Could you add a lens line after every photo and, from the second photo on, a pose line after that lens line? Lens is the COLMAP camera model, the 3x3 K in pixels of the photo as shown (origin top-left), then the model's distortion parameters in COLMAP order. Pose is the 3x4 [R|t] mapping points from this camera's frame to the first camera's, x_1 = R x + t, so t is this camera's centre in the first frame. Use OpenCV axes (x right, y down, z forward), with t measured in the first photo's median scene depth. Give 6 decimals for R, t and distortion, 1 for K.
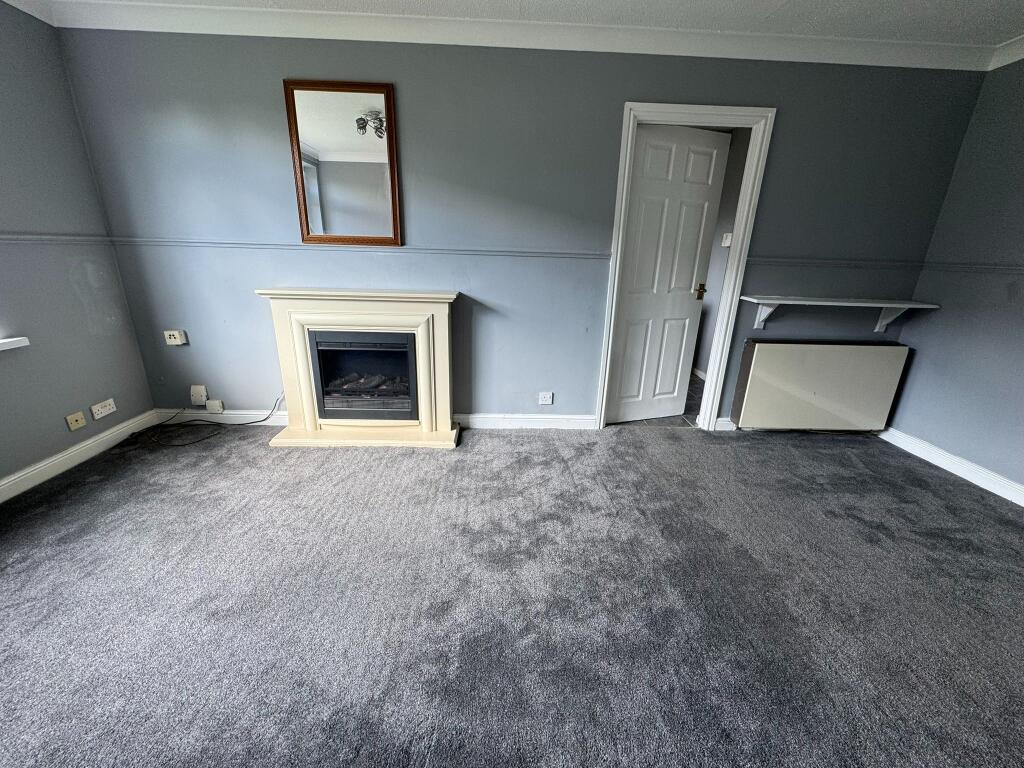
lens RADIAL K [[407.7, 0, 511.5], [0, 407.7, 384.0], [0, 0, 1]] dist [-0.001452, -0.000405]
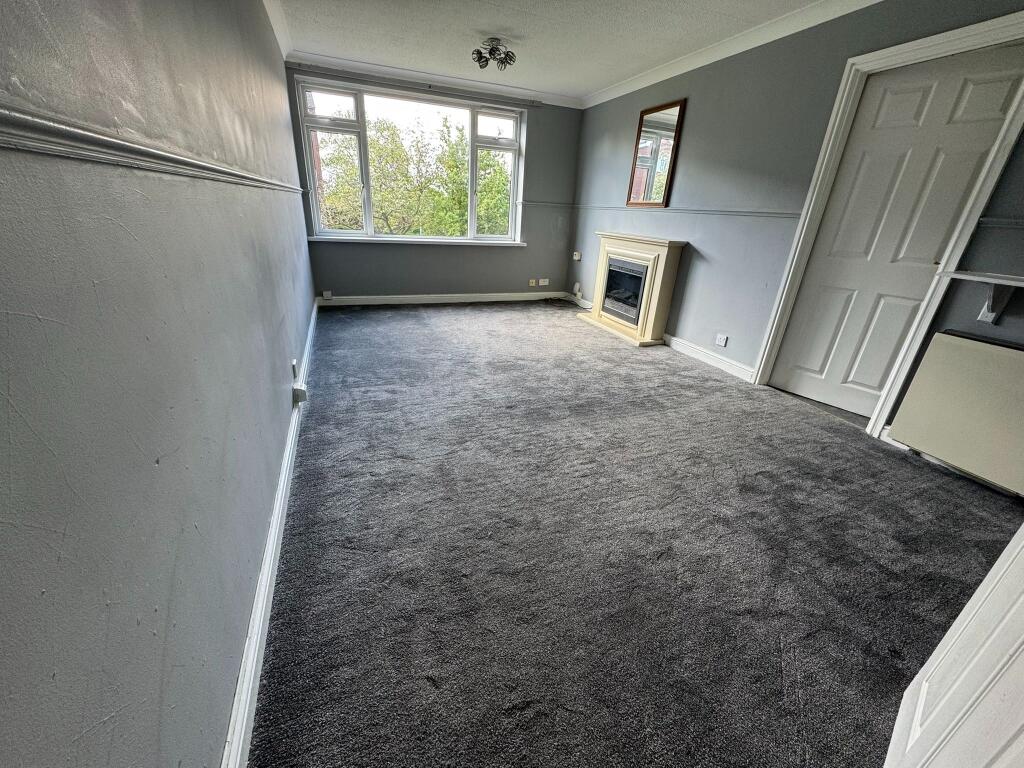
lens RADIAL K [[407.7, 0, 511.5], [0, 407.7, 382.4], [0, 0, 1]] dist [-0.001452, -0.000405]
pose [[0.334404, 0.358784, -0.871463, 1.072210], [-0.334269, 0.909733, 0.246272, 0.066892], [0.881157, 0.208948, 0.424149, -0.002686]]
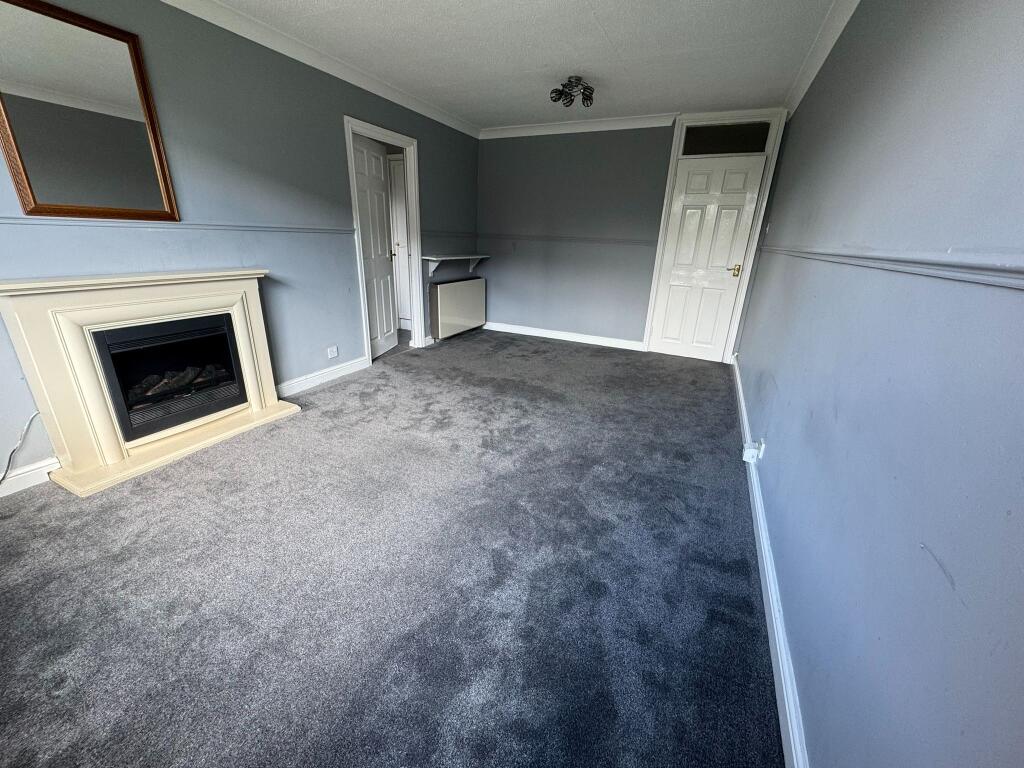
lens RADIAL K [[407.7, 0, 510.7], [0, 407.7, 383.4], [0, 0, 1]] dist [-0.001452, -0.000405]
pose [[0.459901, -0.313668, 0.830725, -0.793406], [0.253392, 0.942992, 0.215776, -0.005334], [-0.851049, 0.111263, 0.513164, -0.057797]]
